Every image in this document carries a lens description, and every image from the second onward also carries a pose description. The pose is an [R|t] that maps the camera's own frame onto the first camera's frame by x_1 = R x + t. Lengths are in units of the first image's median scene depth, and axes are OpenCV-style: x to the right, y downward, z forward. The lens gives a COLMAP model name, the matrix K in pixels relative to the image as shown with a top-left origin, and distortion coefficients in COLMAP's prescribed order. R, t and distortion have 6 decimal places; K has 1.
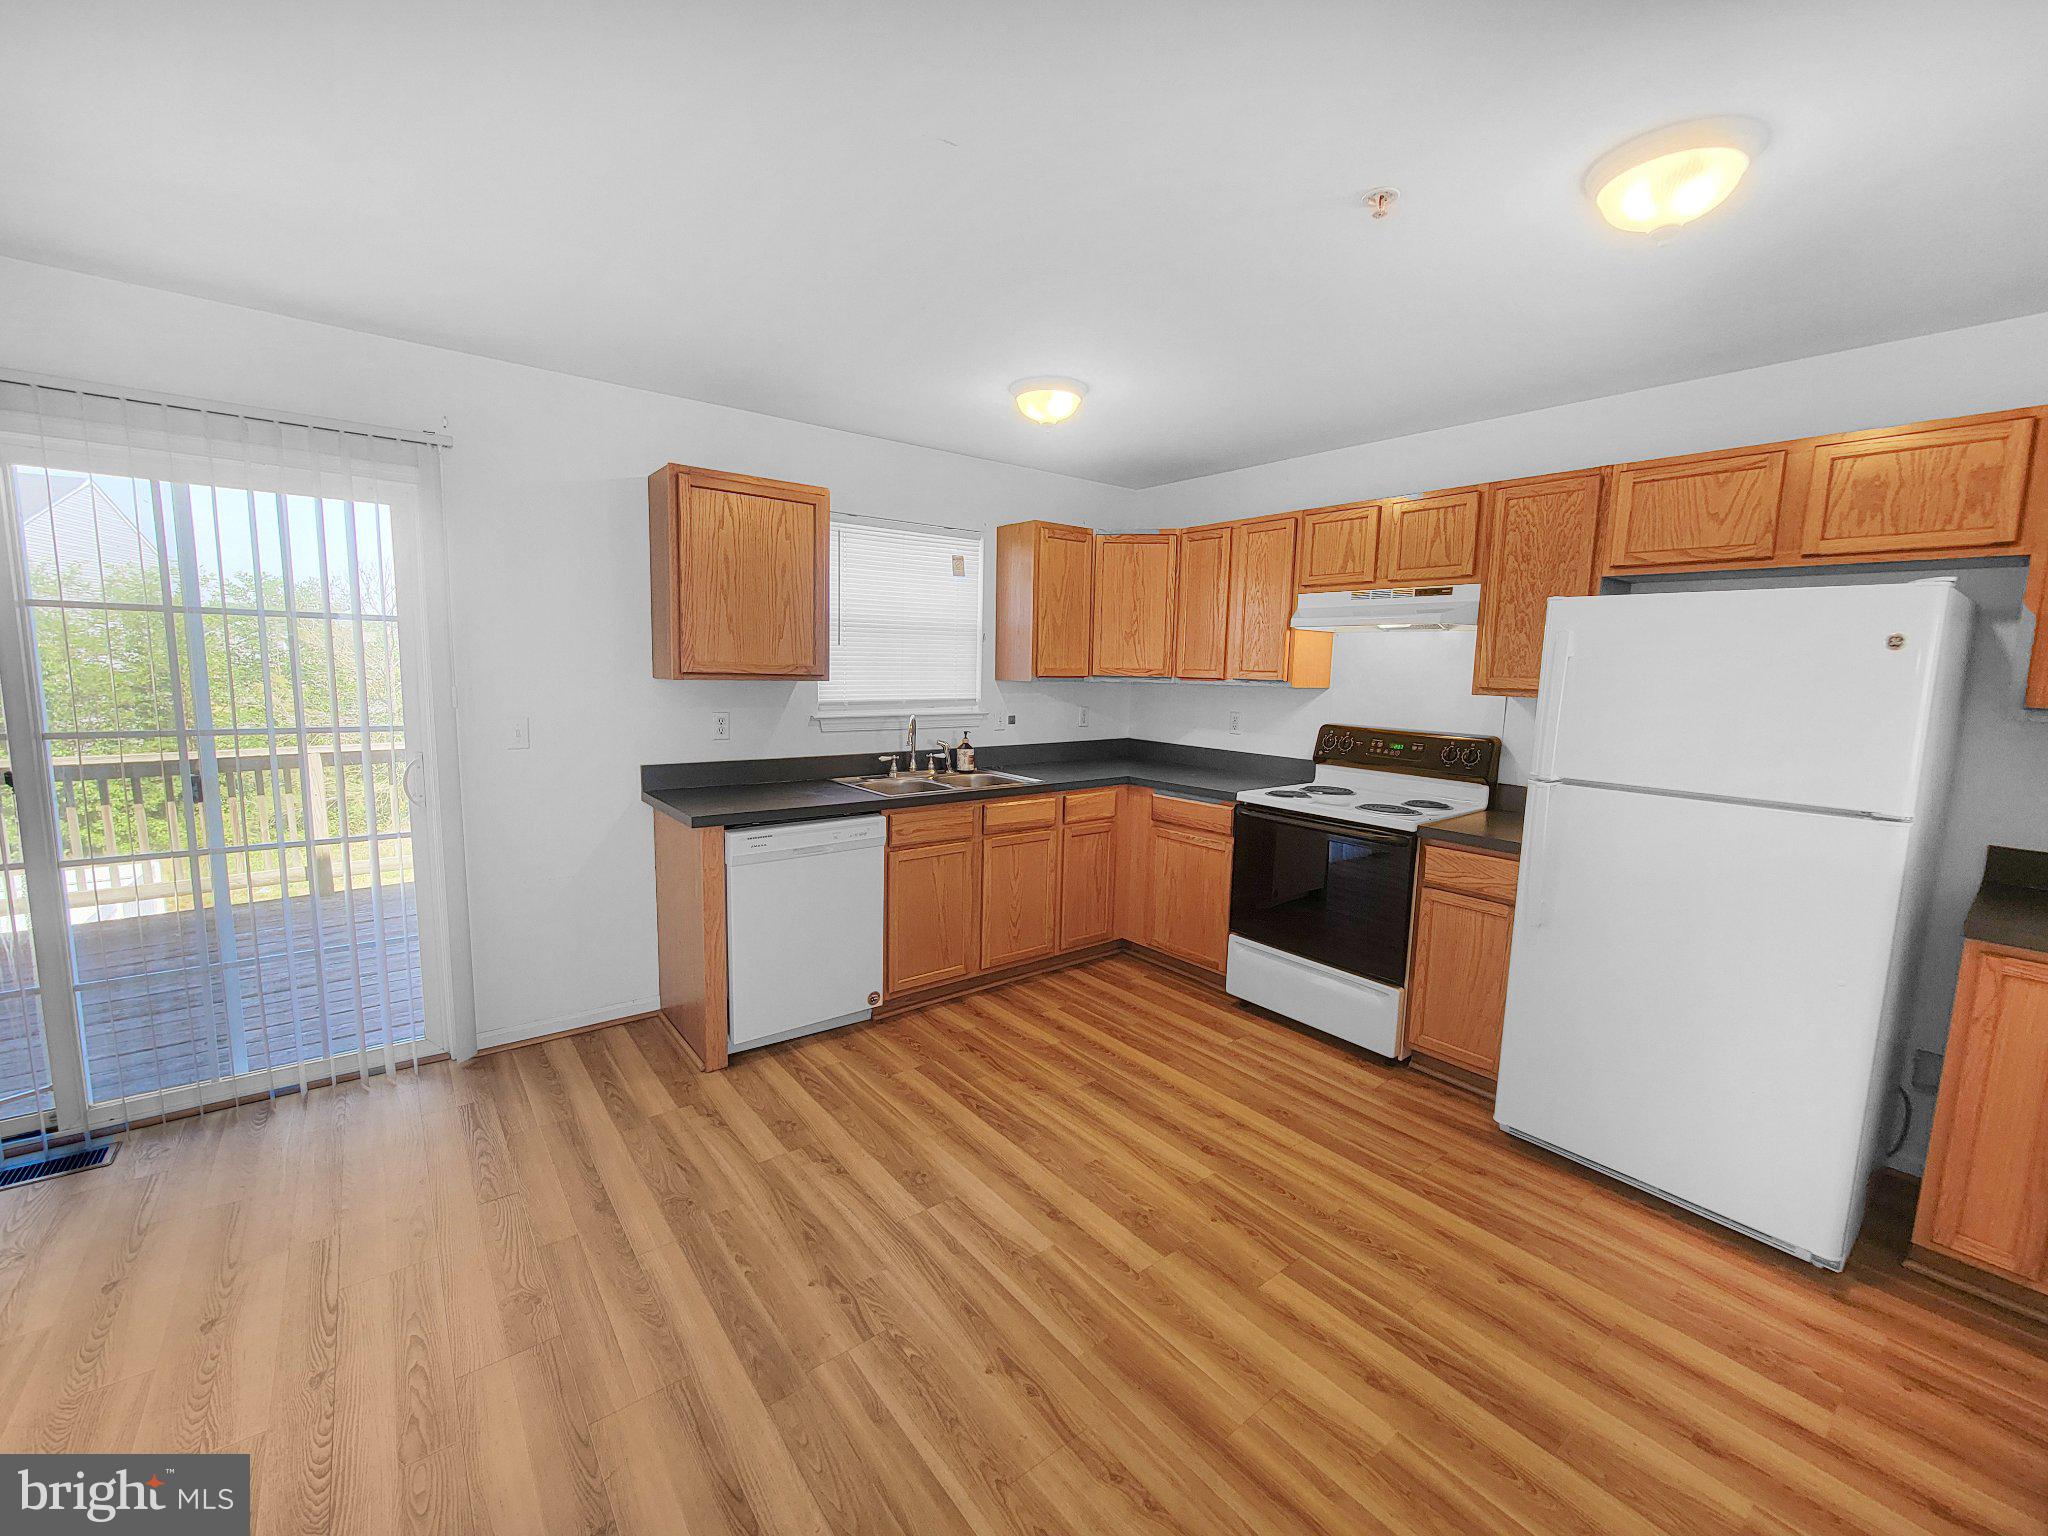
lens RADIAL K [[836.1, 0, 1020.9], [0, 836.1, 768.1], [0, 0, 1]] dist [-0.001841, -0.000743]
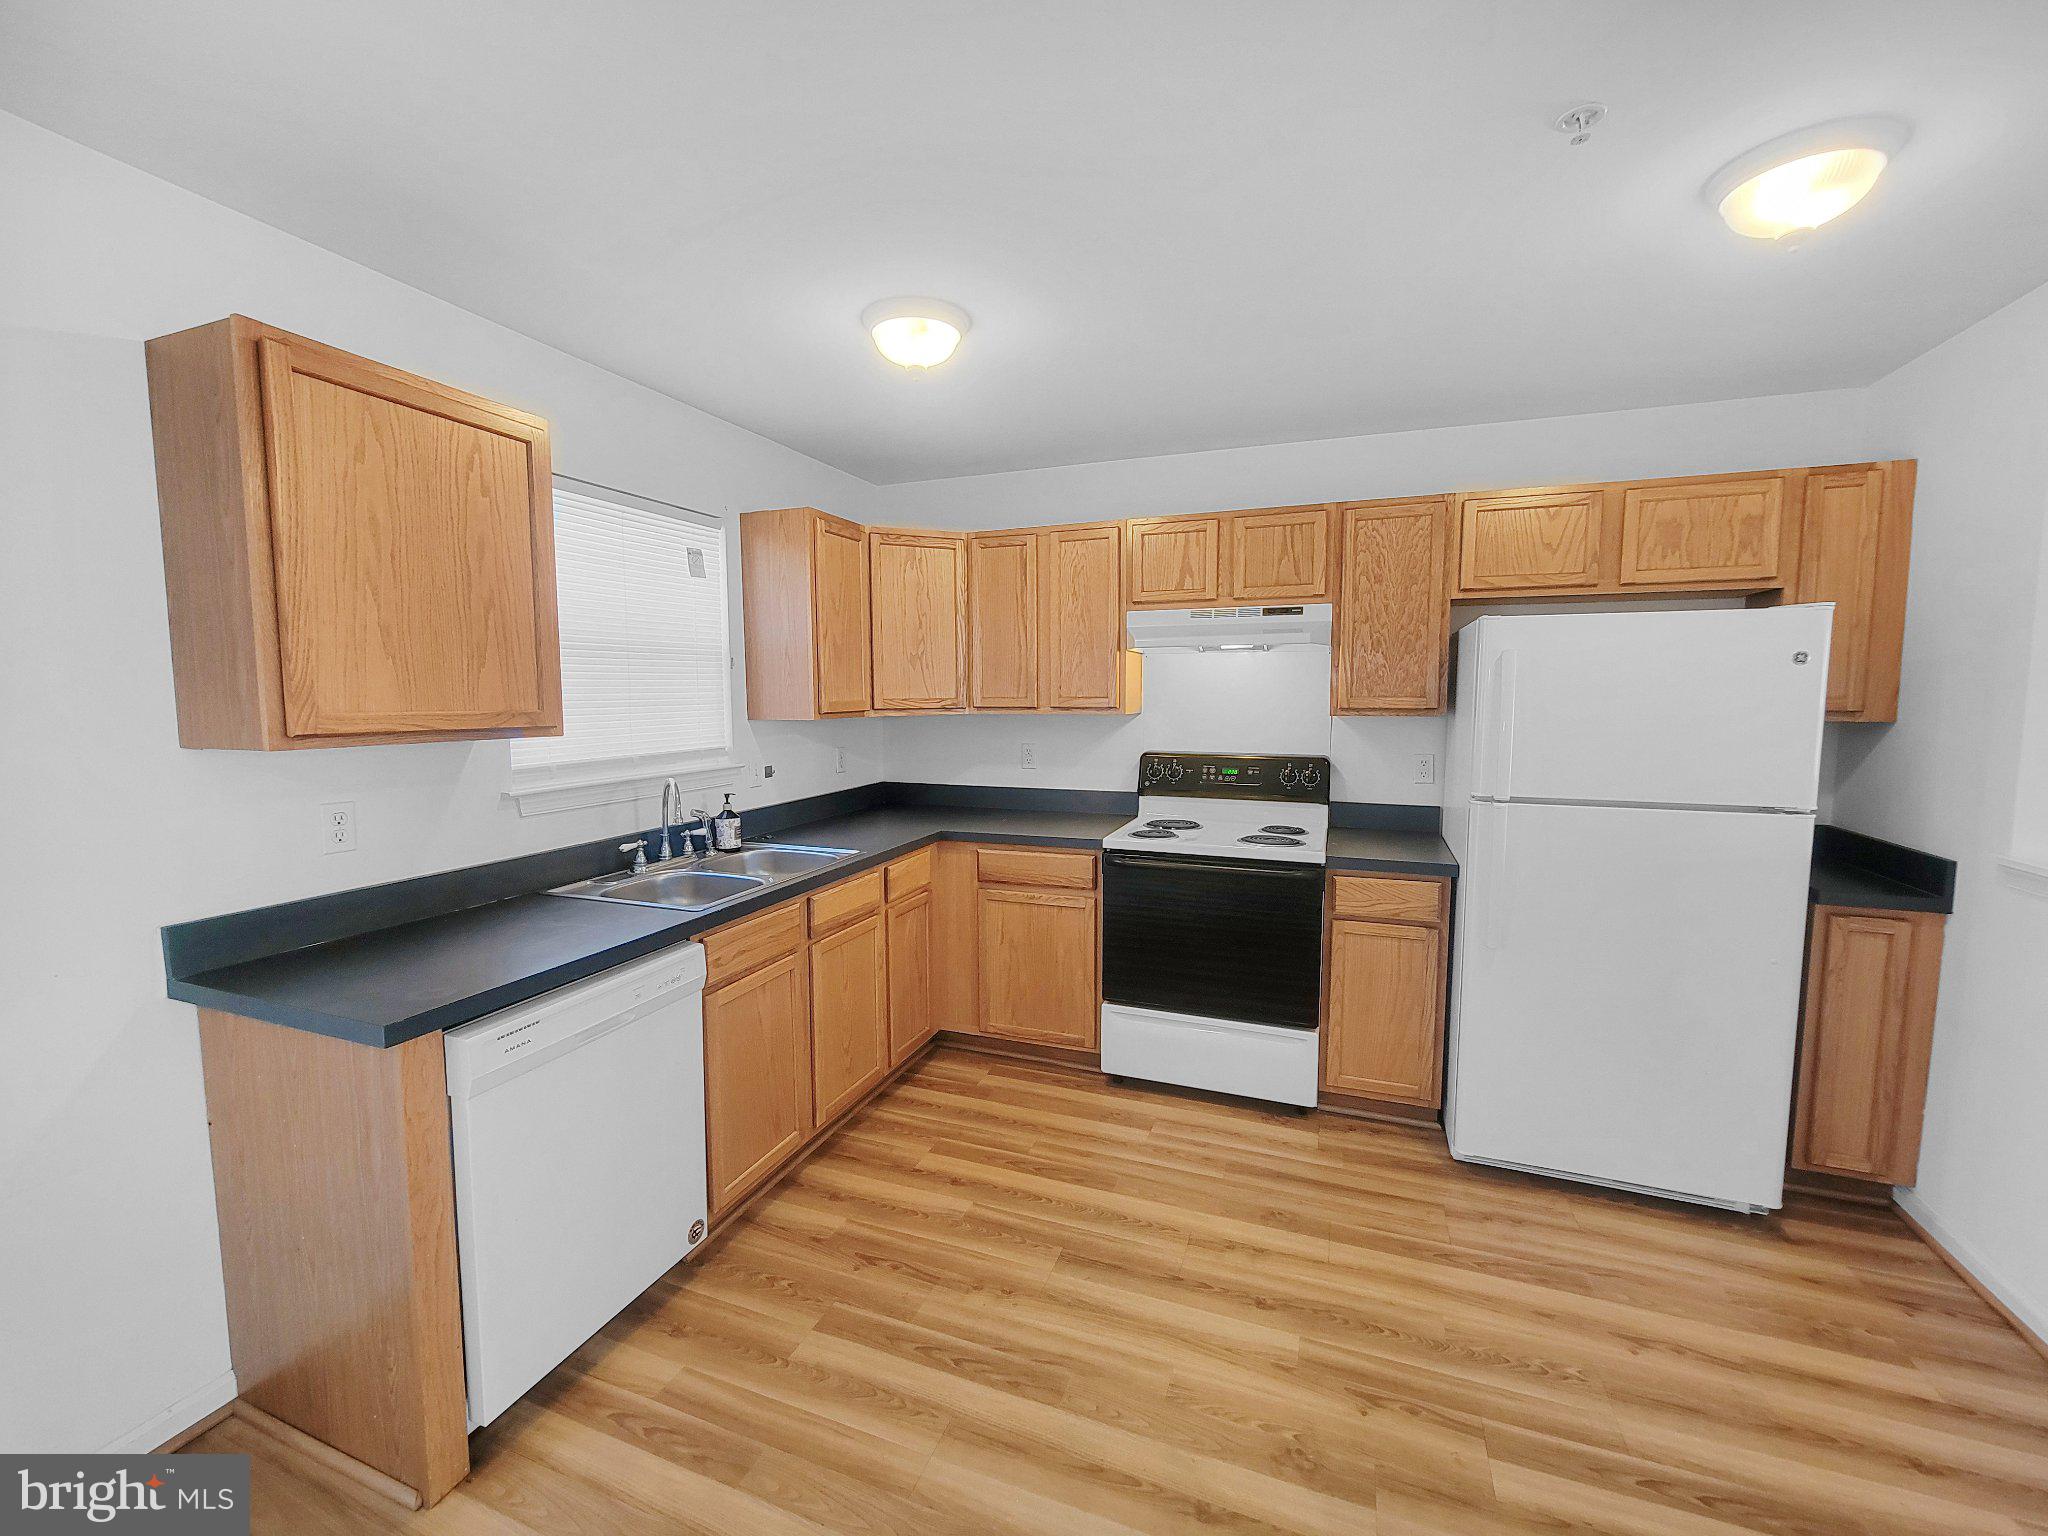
lens RADIAL K [[836.1, 0, 1020.9], [0, 836.1, 768.1], [0, 0, 1]] dist [-0.001841, -0.000743]
pose [[0.859128, -0.072538, 0.506593, -0.259941], [0.086810, 0.996214, -0.004574, -0.049920], [-0.504344, 0.047907, 0.862173, 0.315702]]
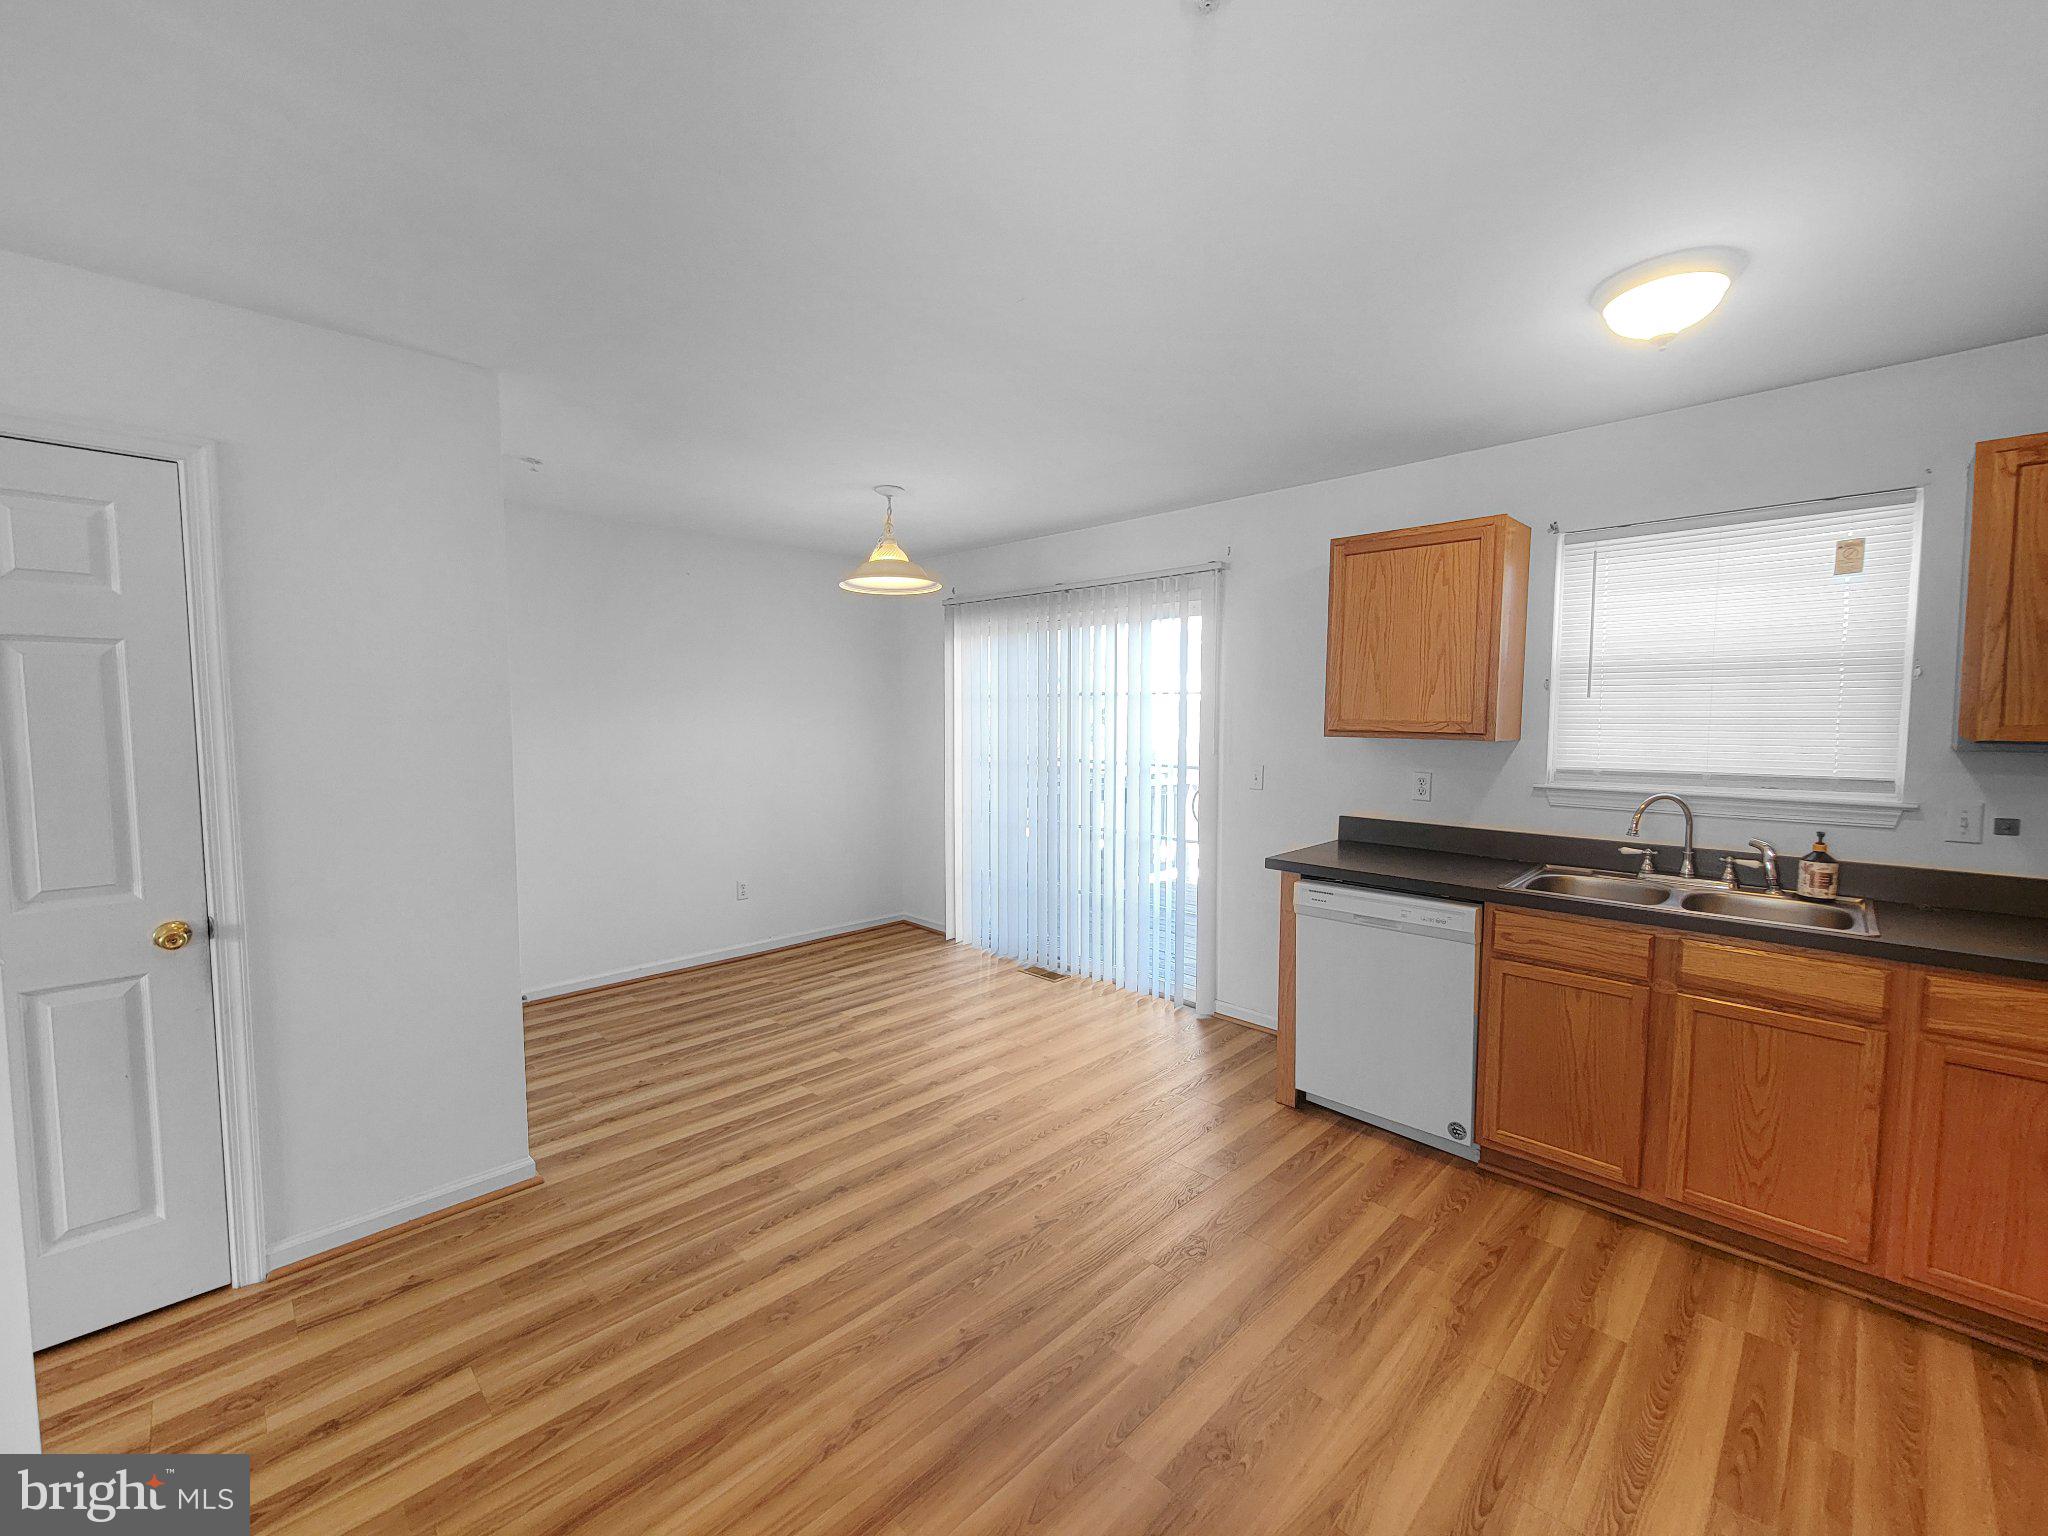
lens RADIAL K [[836.1, 0, 1020.9], [0, 836.1, 768.1], [0, 0, 1]] dist [-0.001841, -0.000743]
pose [[0.117697, 0.044197, -0.992066, 0.561532], [-0.123864, 0.991861, 0.029493, -0.044202], [0.985295, 0.119410, 0.122213, 0.444994]]
